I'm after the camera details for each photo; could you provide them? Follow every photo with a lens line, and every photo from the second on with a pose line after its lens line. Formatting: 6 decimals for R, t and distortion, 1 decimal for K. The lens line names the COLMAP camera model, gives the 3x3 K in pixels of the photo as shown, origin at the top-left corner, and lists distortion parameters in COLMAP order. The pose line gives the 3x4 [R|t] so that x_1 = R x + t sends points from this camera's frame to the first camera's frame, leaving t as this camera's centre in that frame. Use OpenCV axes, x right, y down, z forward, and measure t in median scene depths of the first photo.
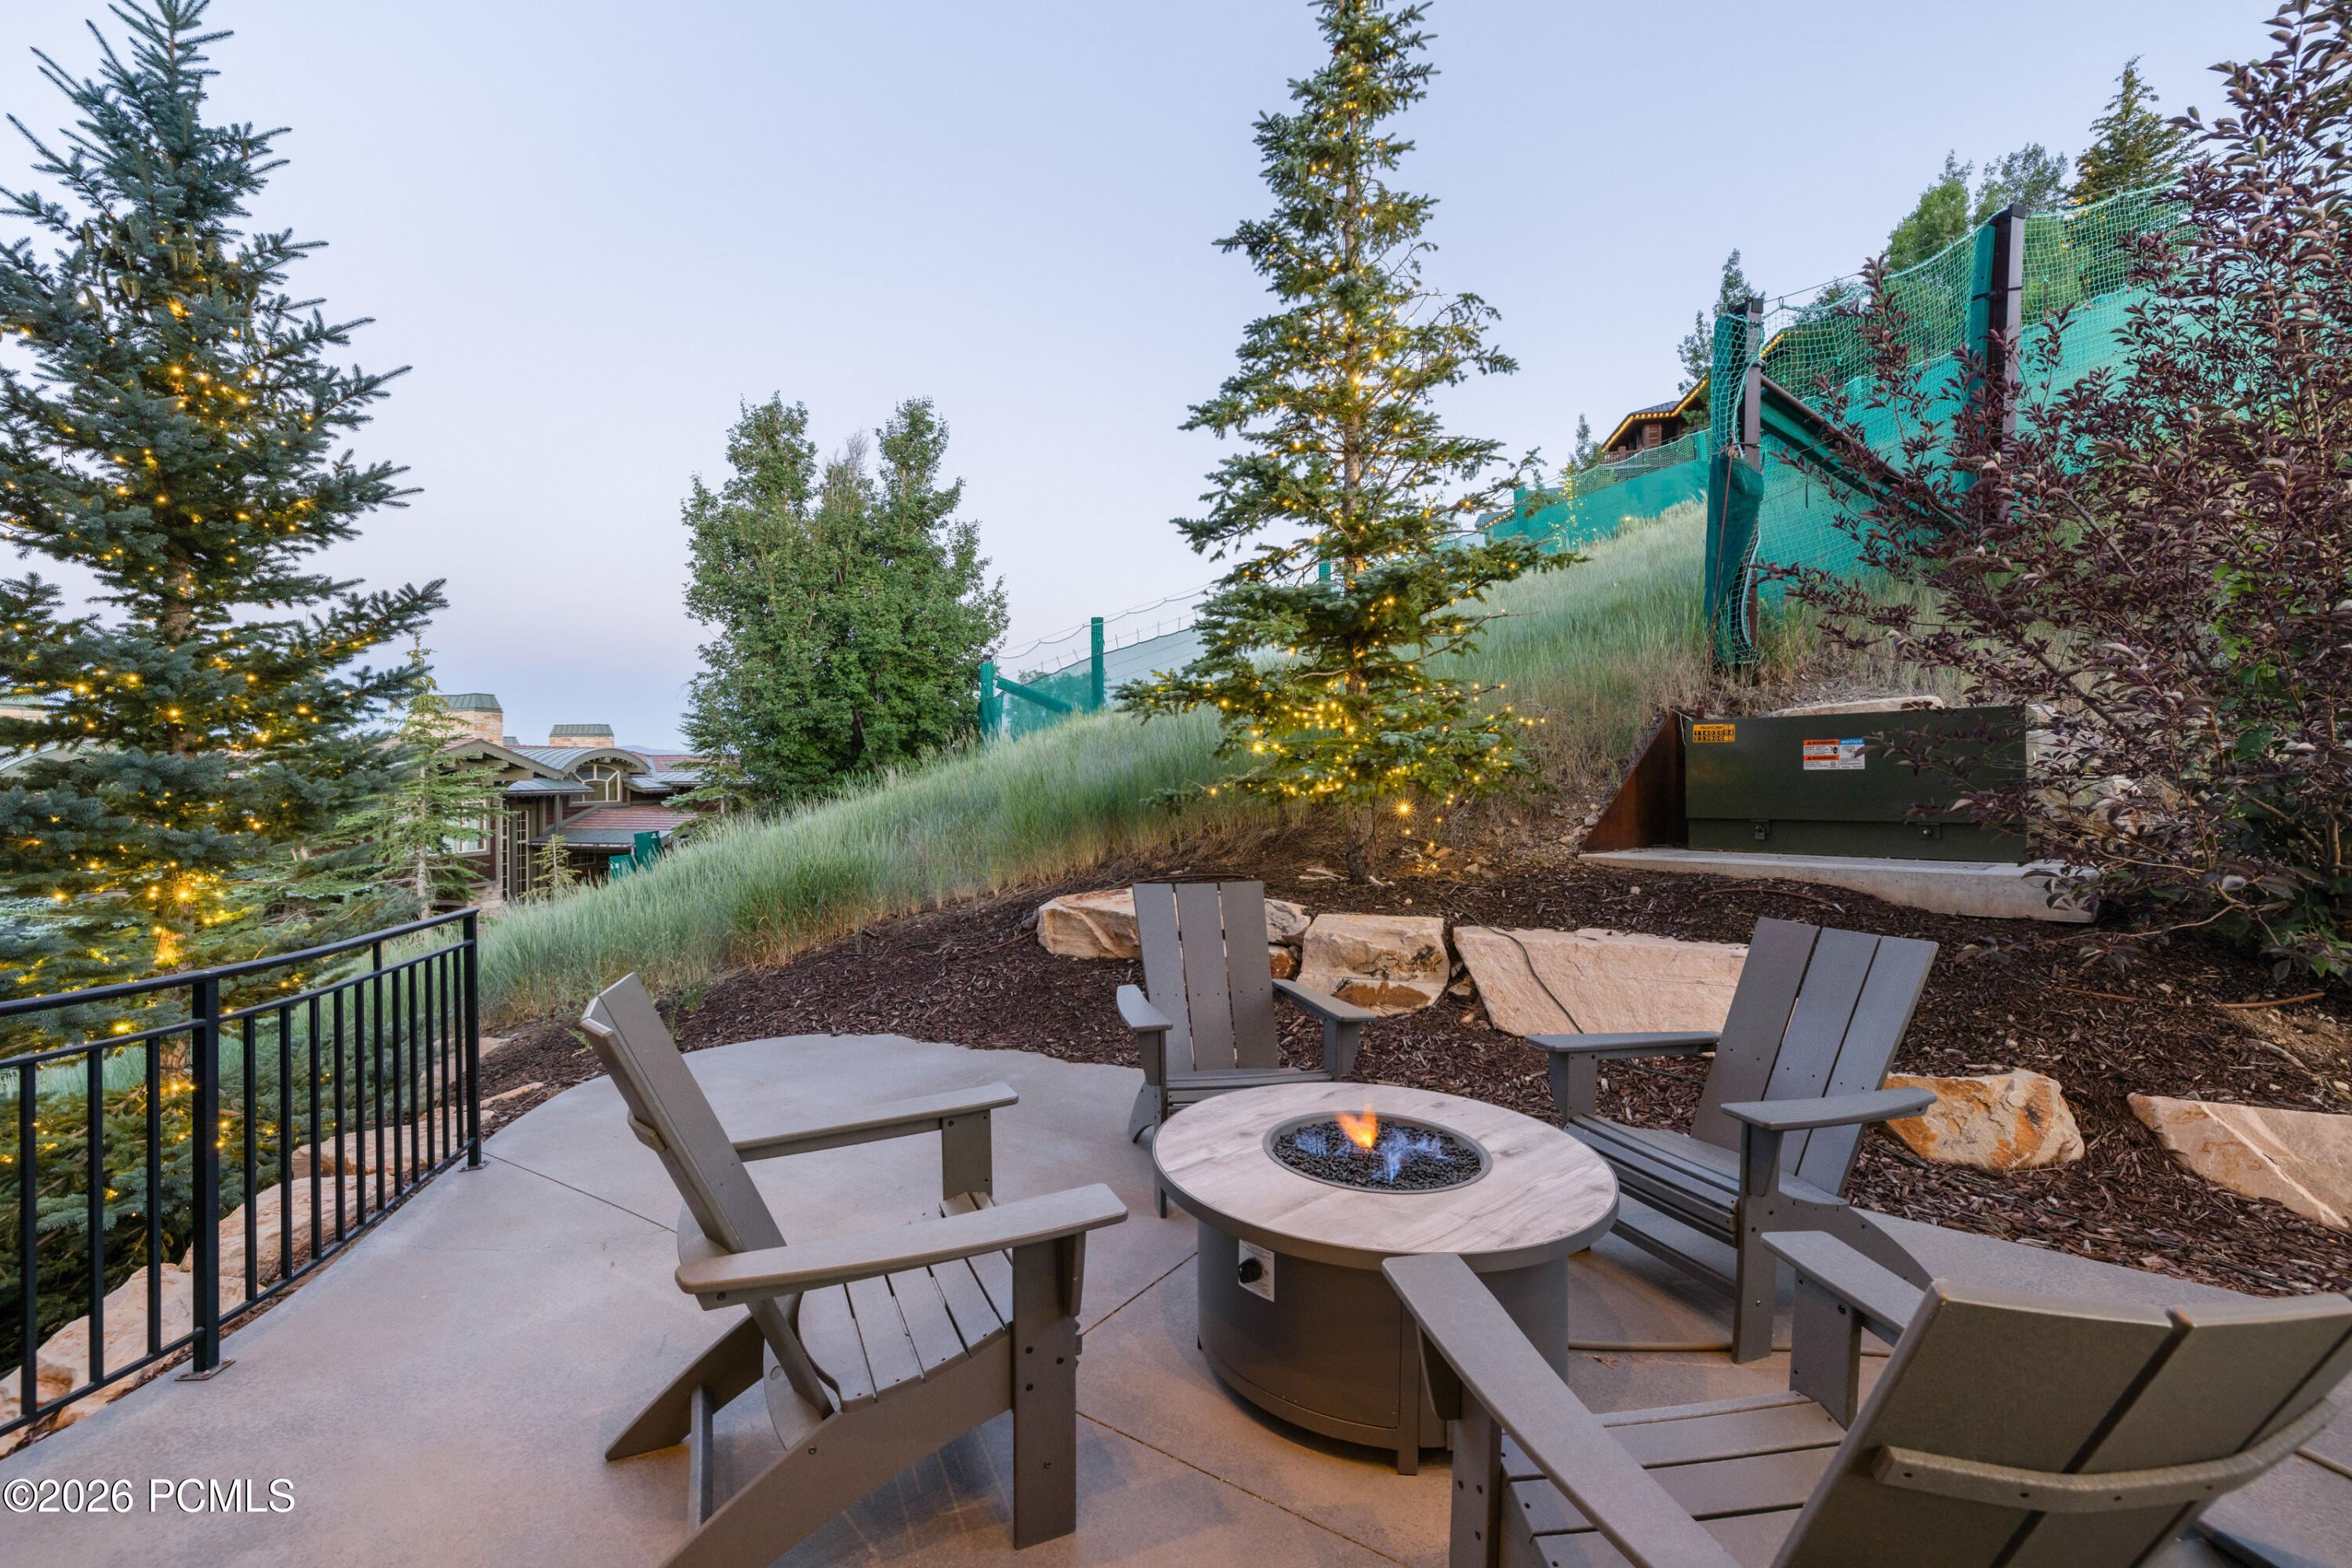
lens RADIAL K [[1015.6, 0, 1175.1], [0, 1015.6, 783.0], [0, 0, 1]] dist [0.000466, 0.000012]
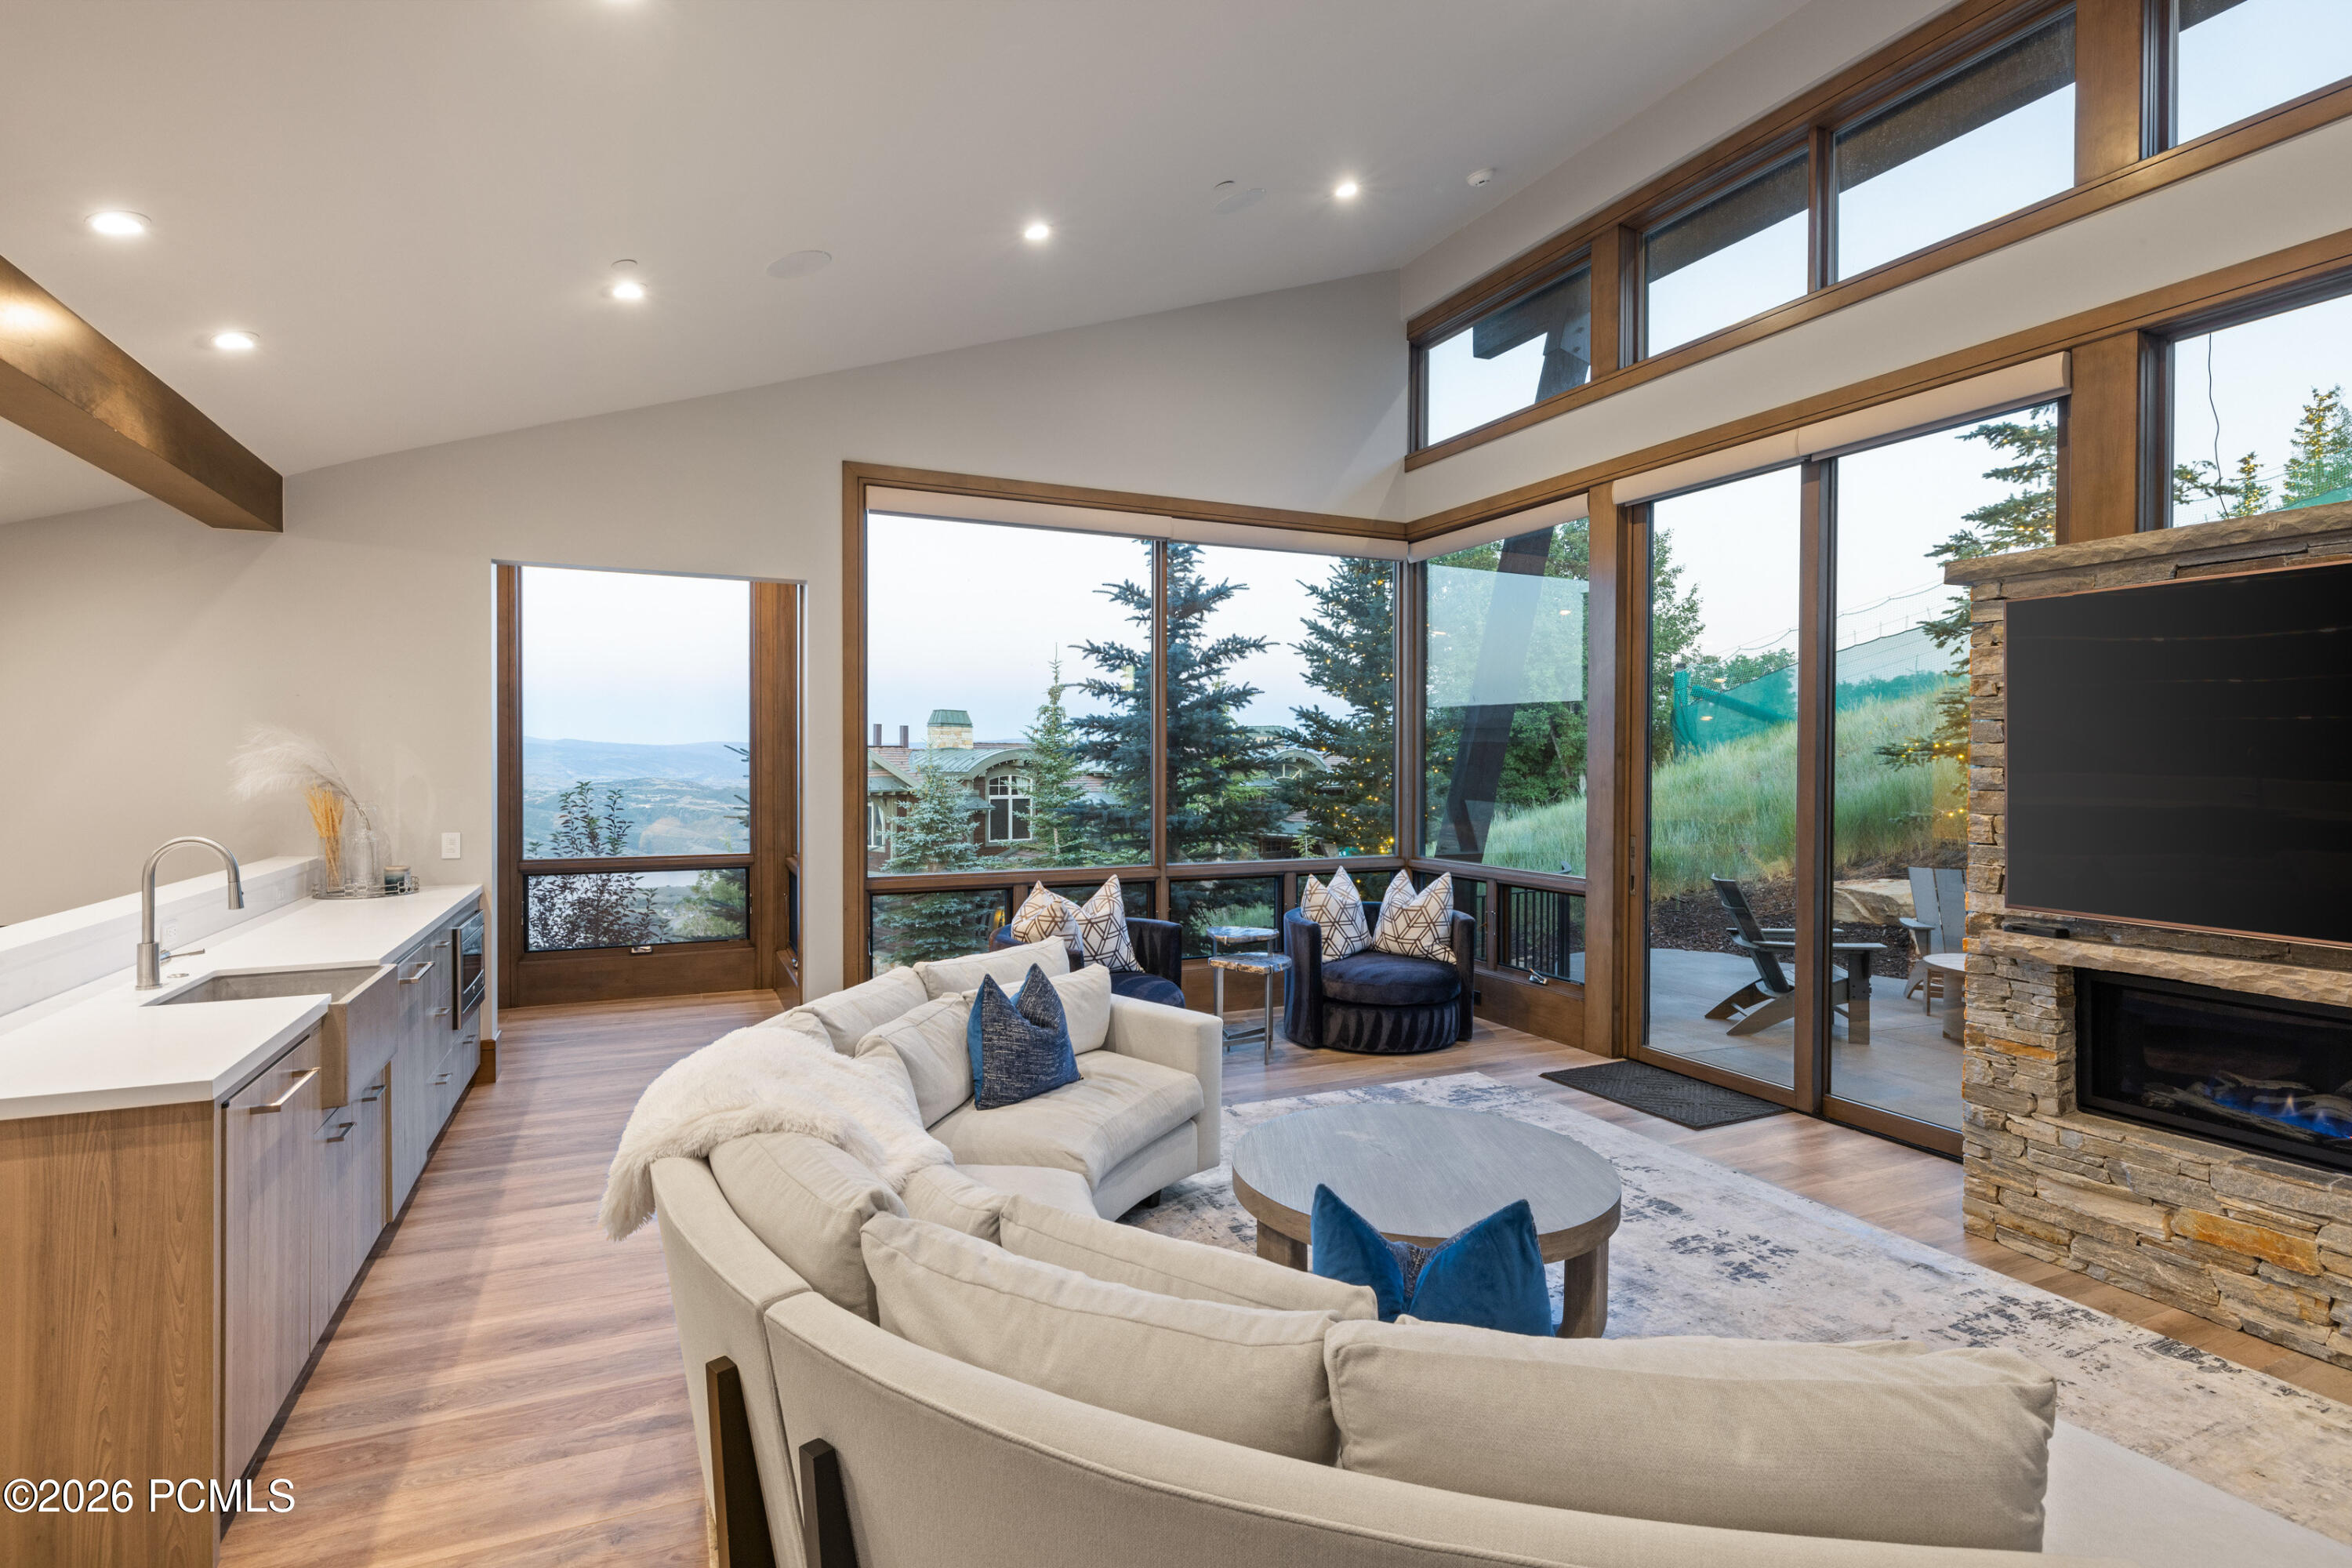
lens RADIAL K [[1130.0, 0, 1171.7], [0, 1130.0, 772.0], [0, 0, 1]] dist [-0.013976, 0.000699]
pose [[0.843612, 0.012203, -0.536814, -0.034158], [-0.016210, 0.999865, -0.002746, -0.025997], [0.536708, 0.011018, 0.843696, -0.786891]]
